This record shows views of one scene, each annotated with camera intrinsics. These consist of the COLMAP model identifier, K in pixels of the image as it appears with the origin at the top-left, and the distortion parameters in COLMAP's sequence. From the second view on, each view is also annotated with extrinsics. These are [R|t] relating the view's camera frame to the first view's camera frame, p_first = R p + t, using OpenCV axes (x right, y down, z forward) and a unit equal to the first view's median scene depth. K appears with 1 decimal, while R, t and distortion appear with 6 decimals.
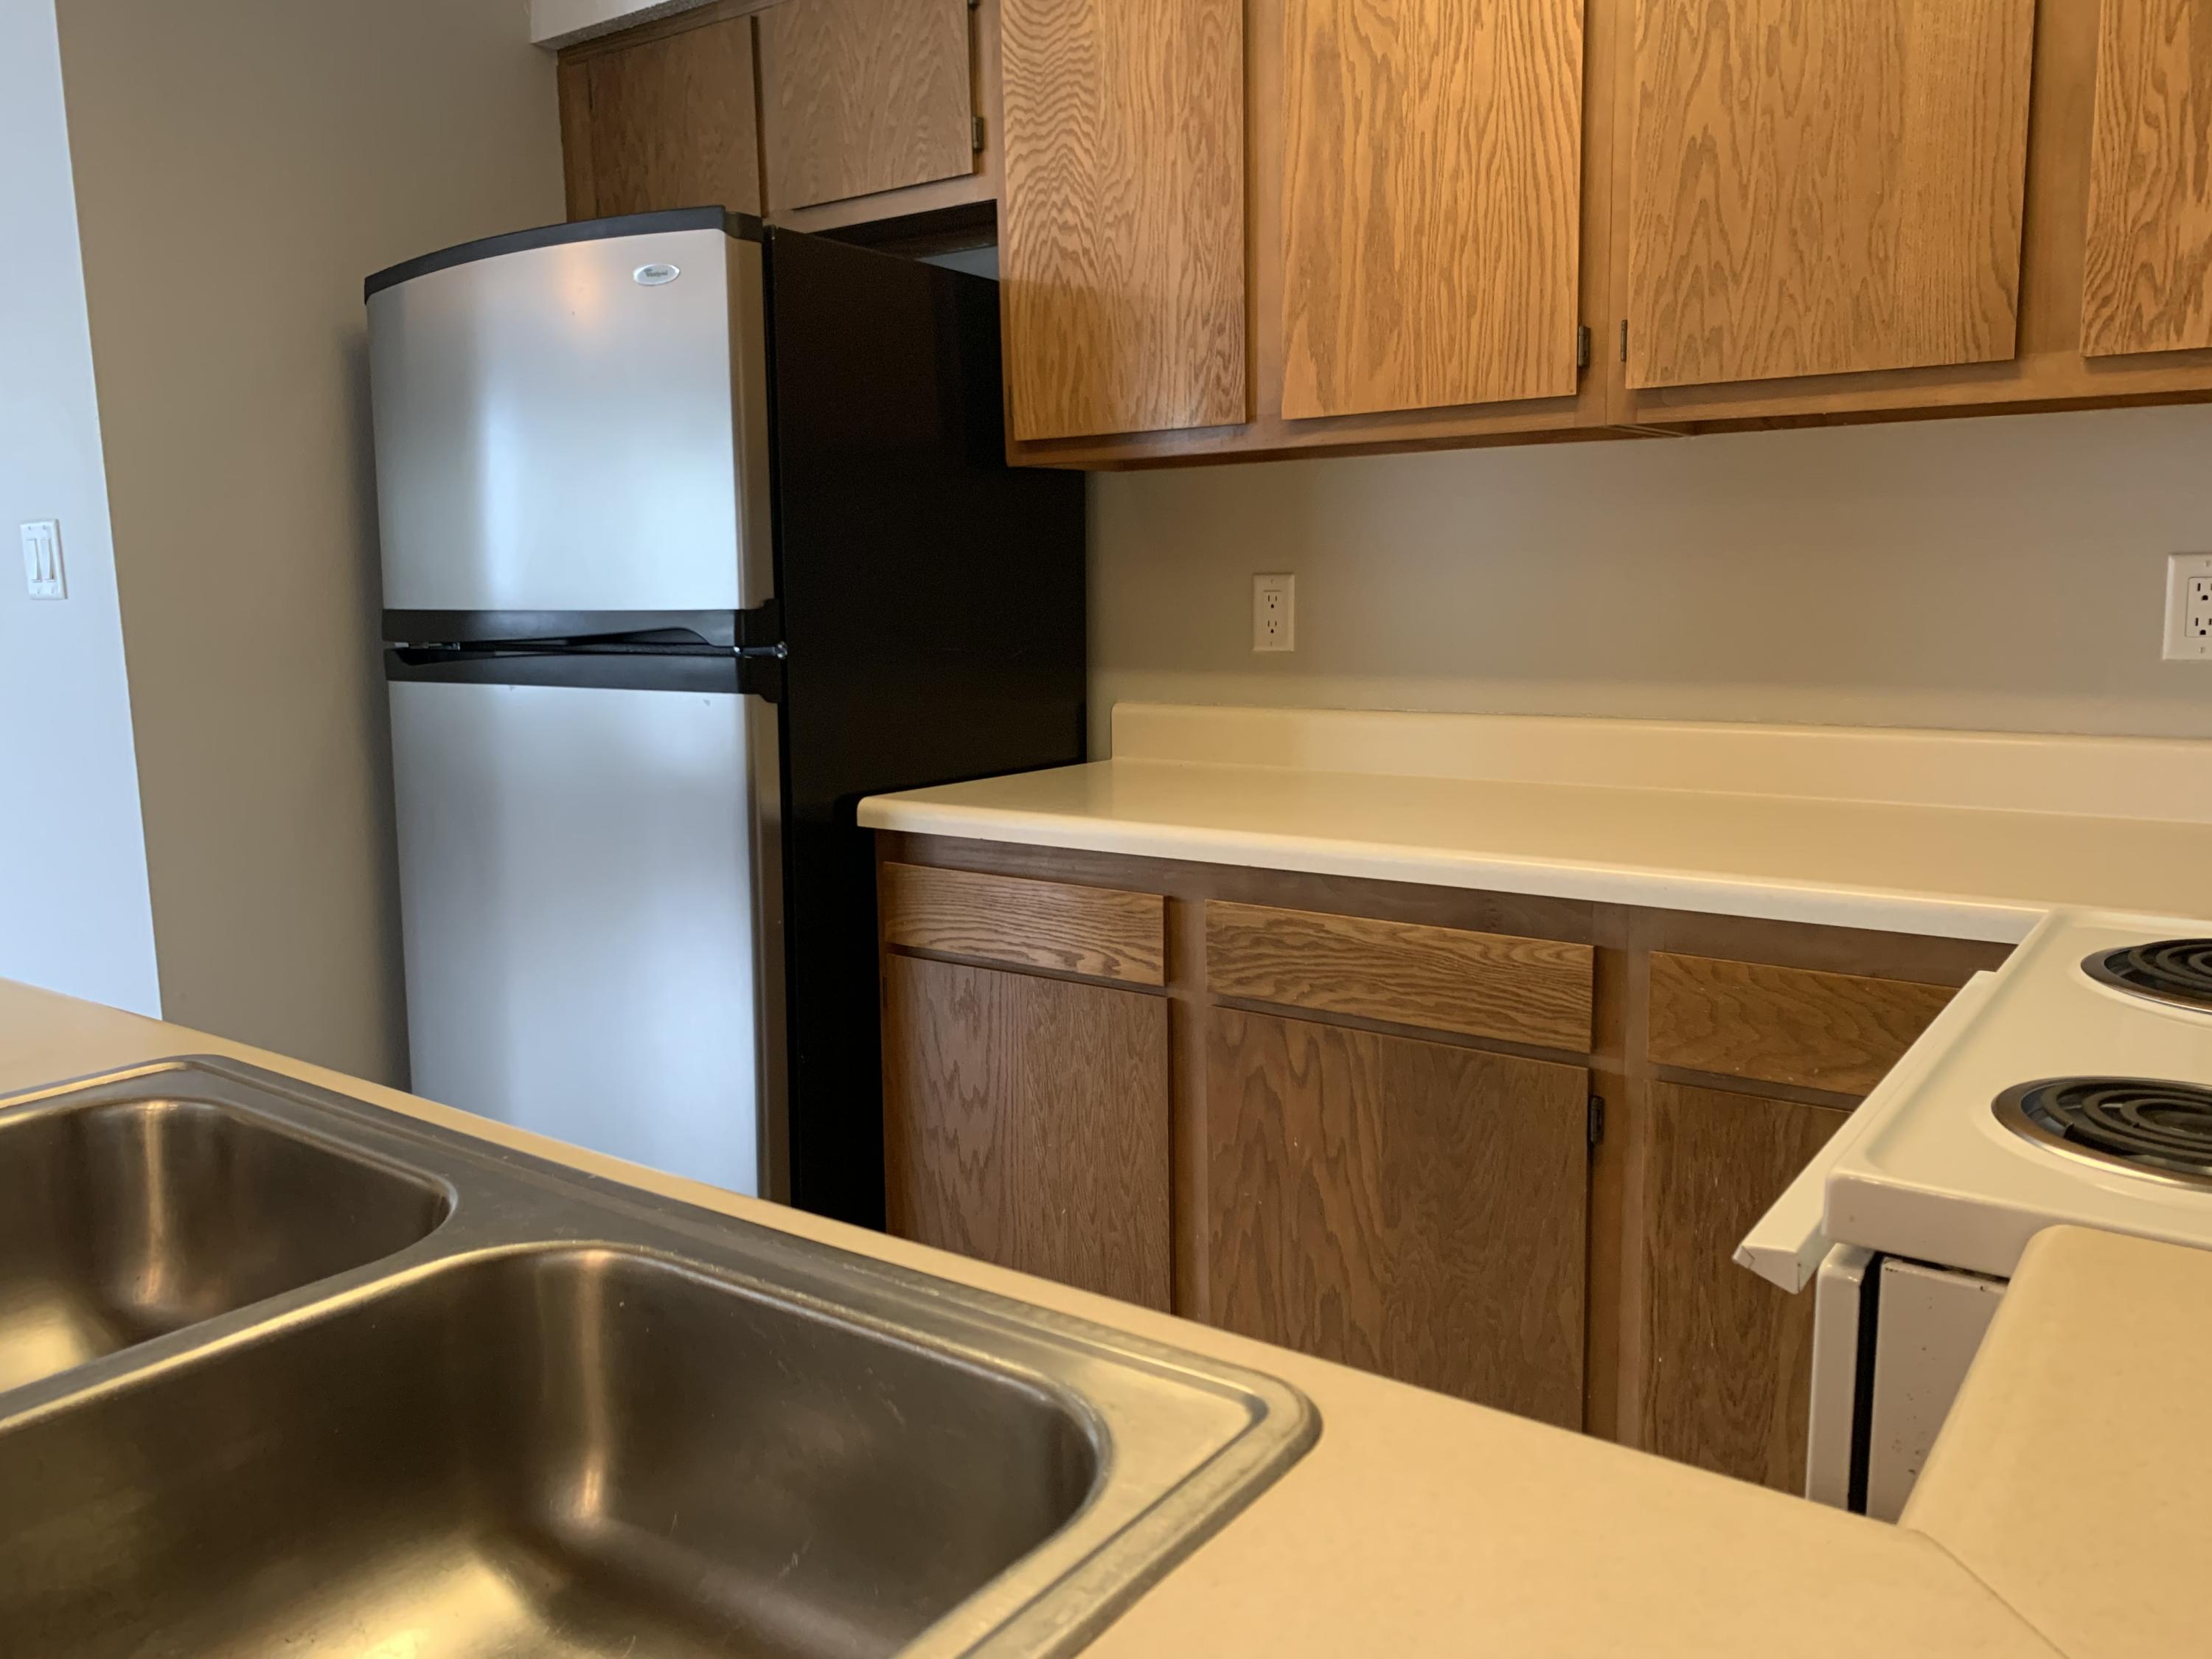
lens RADIAL K [[1679.5, 0, 1141.2], [0, 1679.5, 777.5], [0, 0, 1]] dist [0.022055, -0.011300]
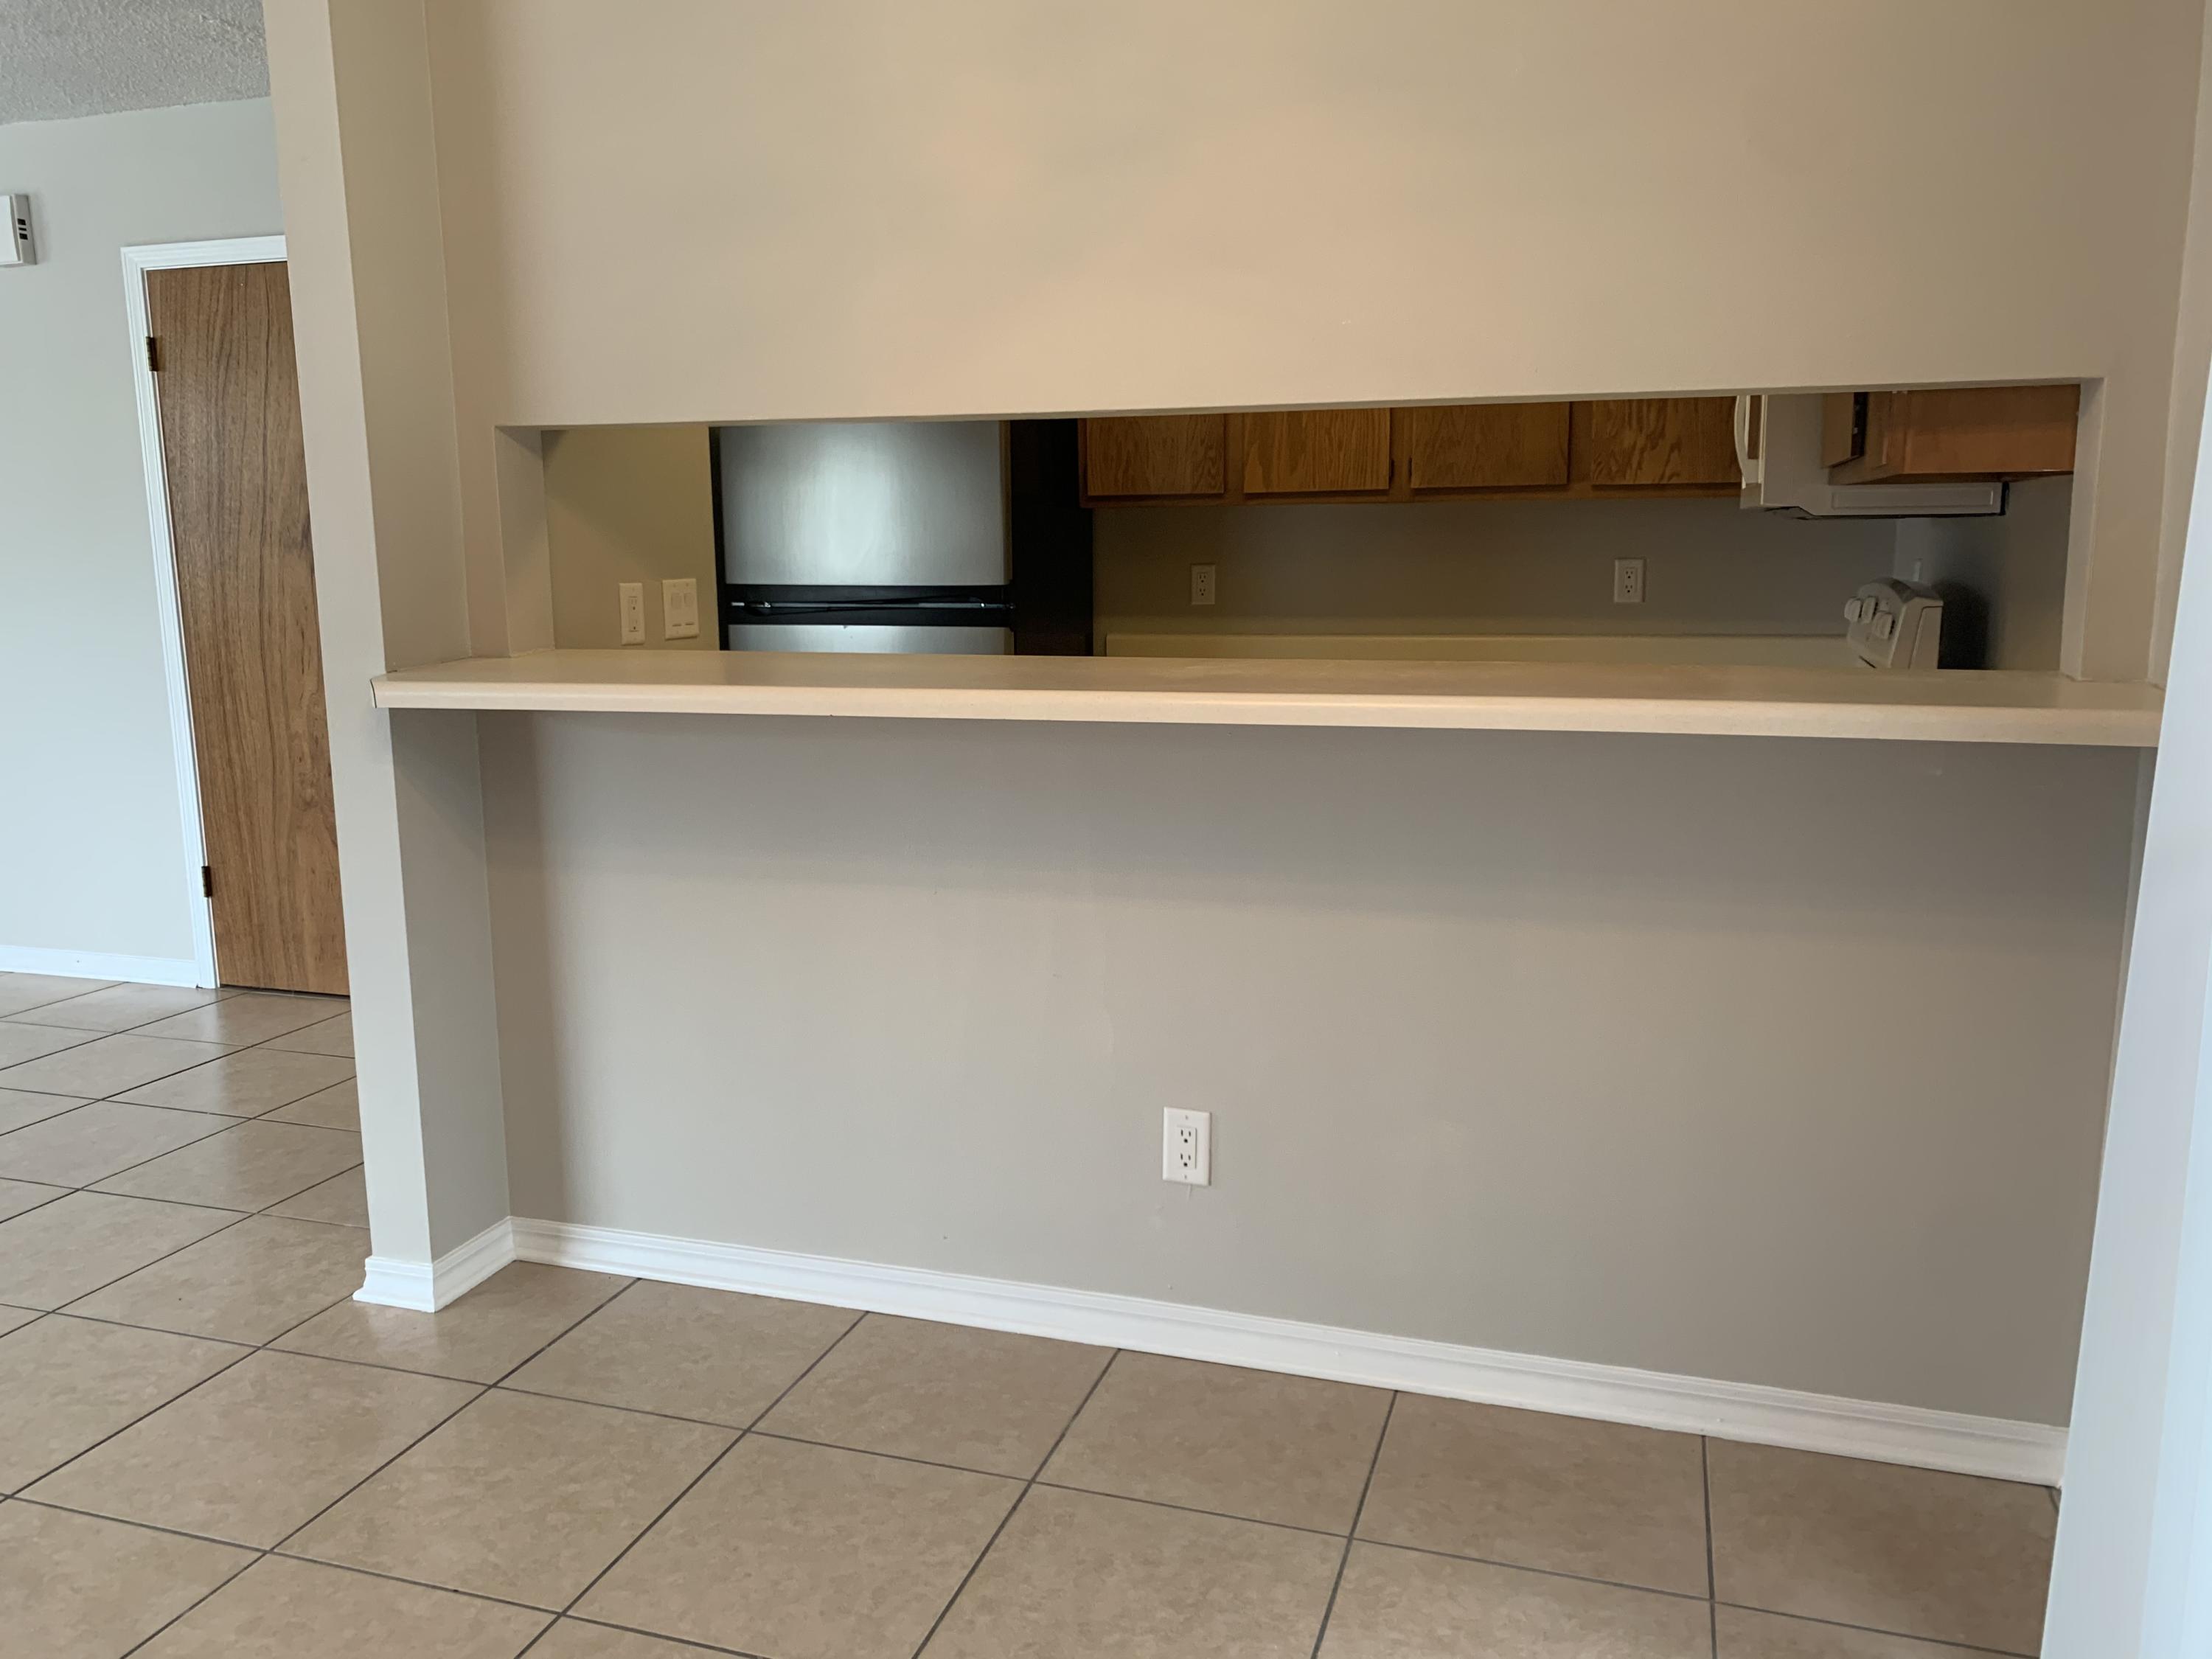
lens RADIAL K [[1679.5, 0, 1103.3], [0, 1679.5, 809.5], [0, 0, 1]] dist [0.022055, -0.011300]
pose [[0.953672, -0.044672, 0.297512, -0.825046], [0.032187, 0.998389, 0.046733, 0.088904], [-0.299121, -0.034992, 0.953574, -1.092821]]
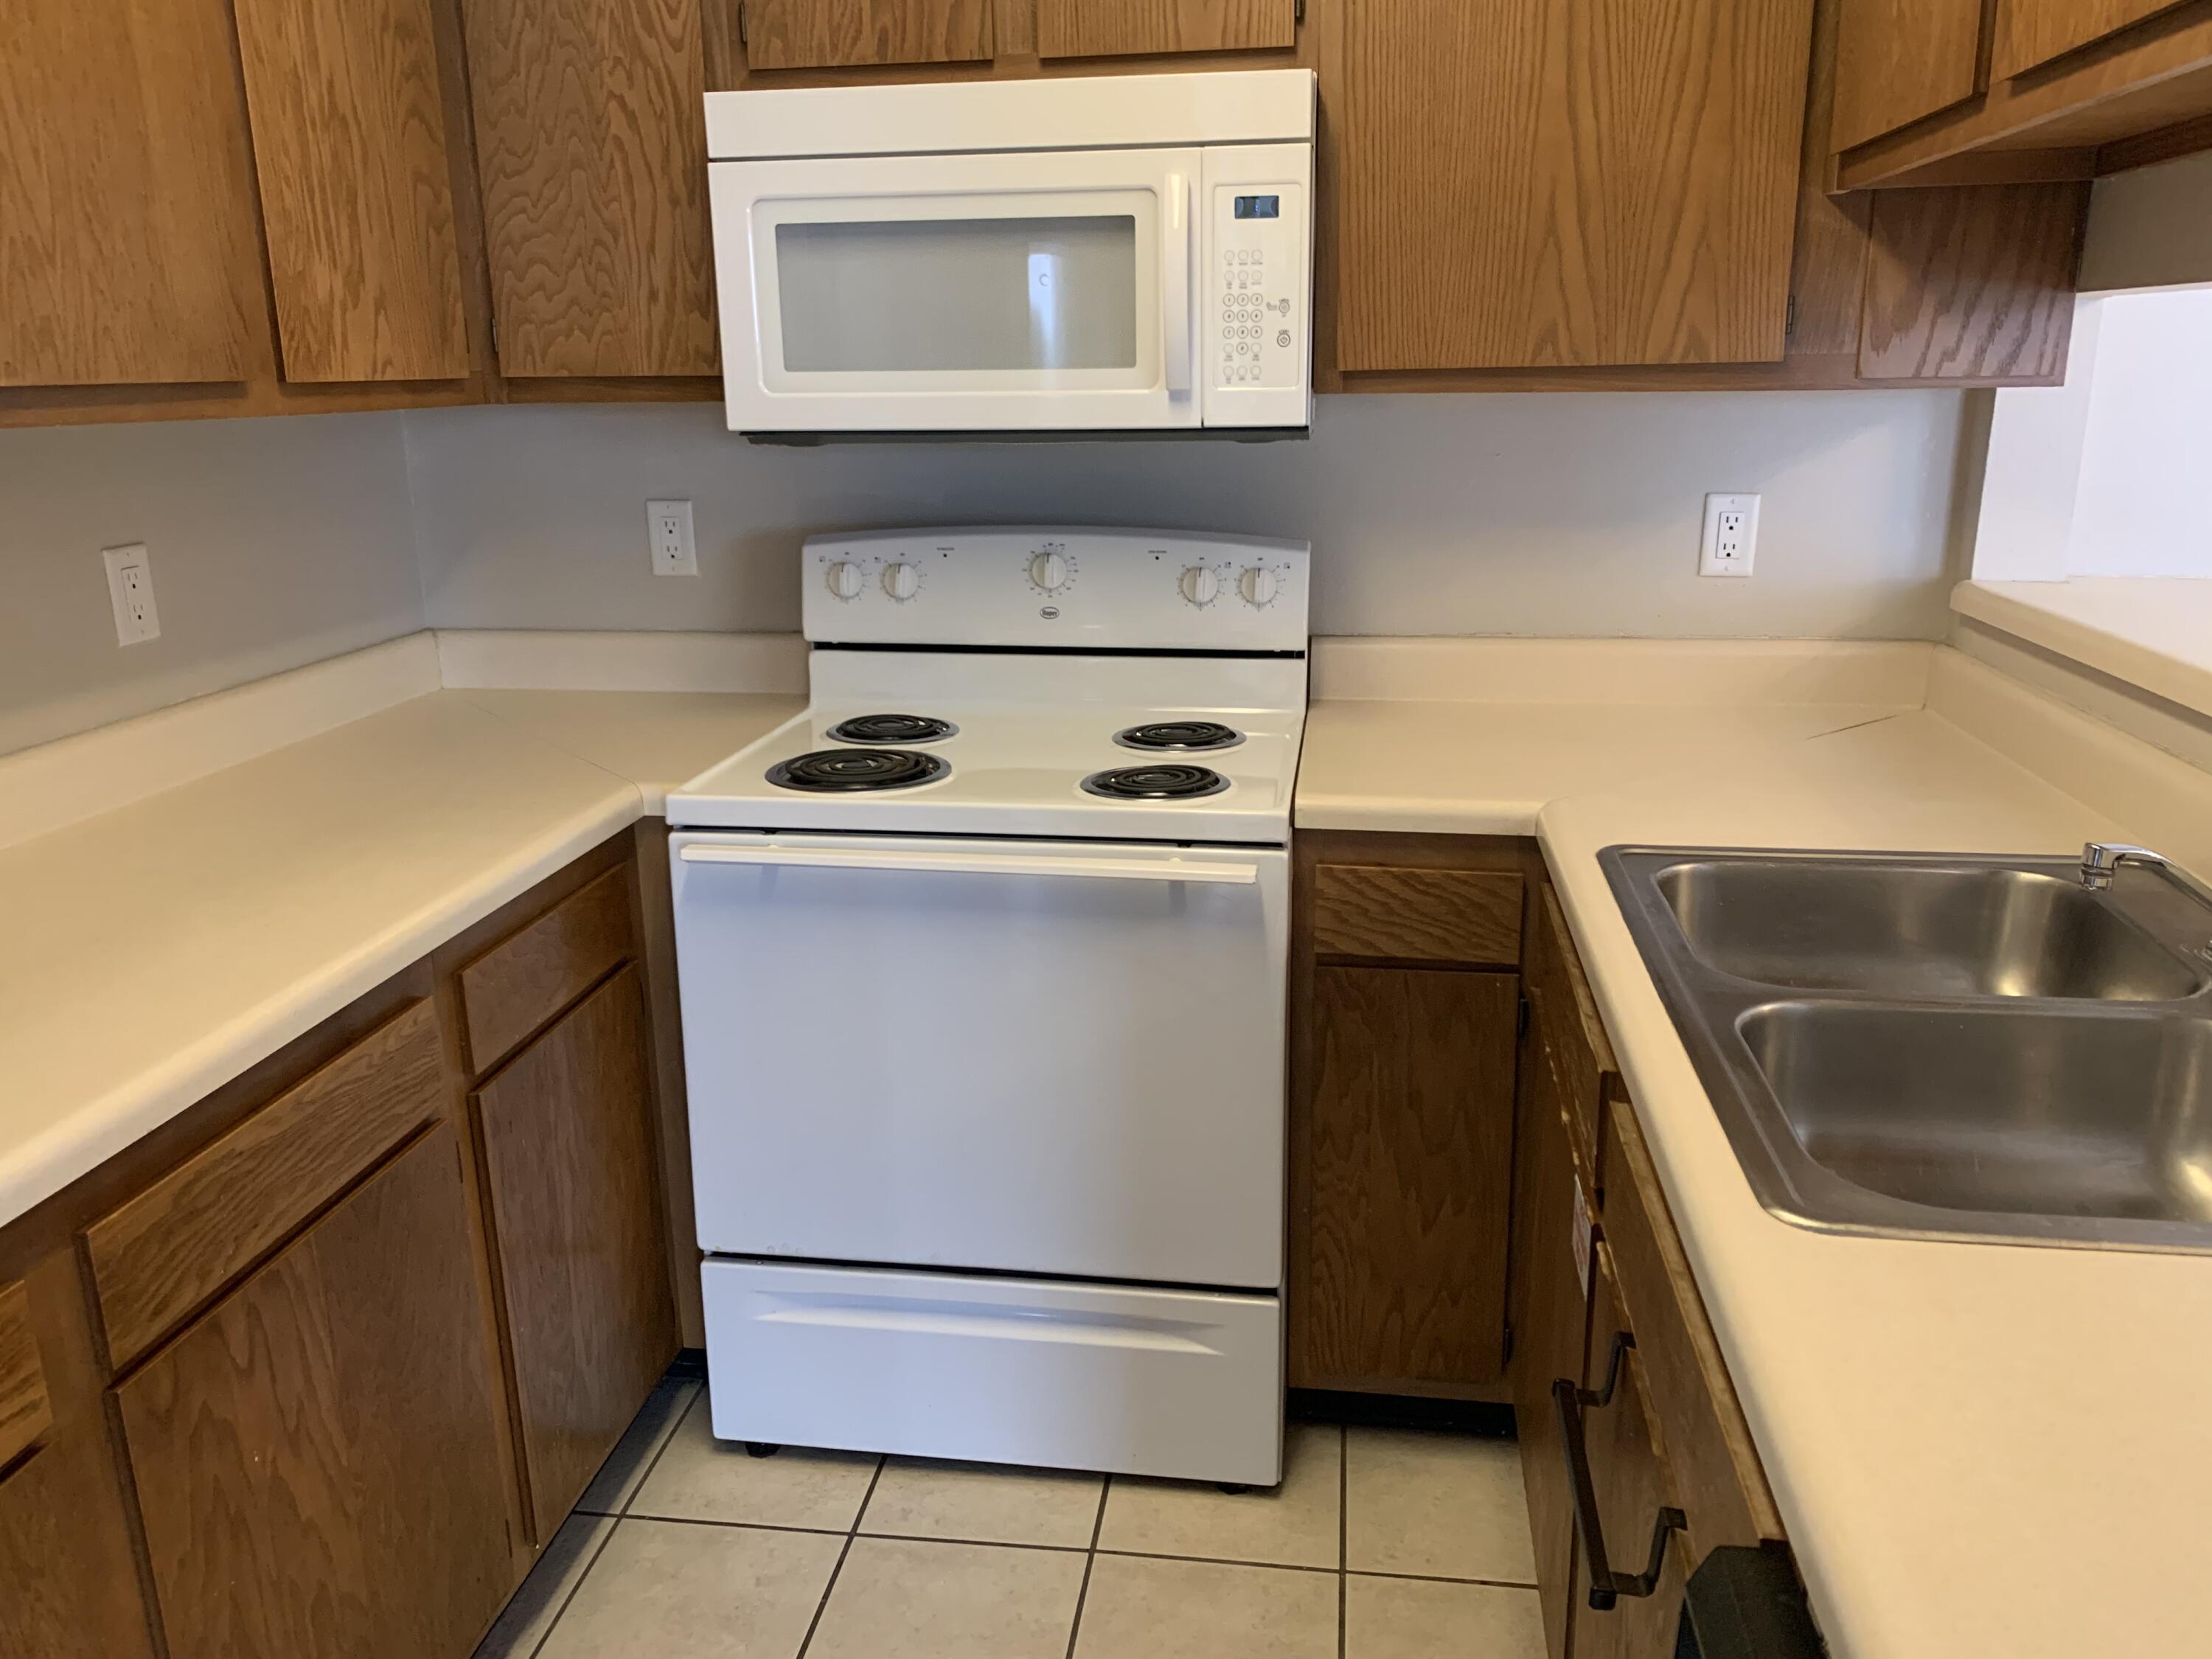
lens RADIAL K [[1679.5, 0, 1104.0], [0, 1679.5, 831.0], [0, 0, 1]] dist [0.022055, -0.011300]
pose [[-0.452481, -0.216345, 0.865133, -0.653038], [0.136875, 0.941782, 0.307101, -0.210510], [-0.881207, 0.257373, -0.396527, 0.922378]]
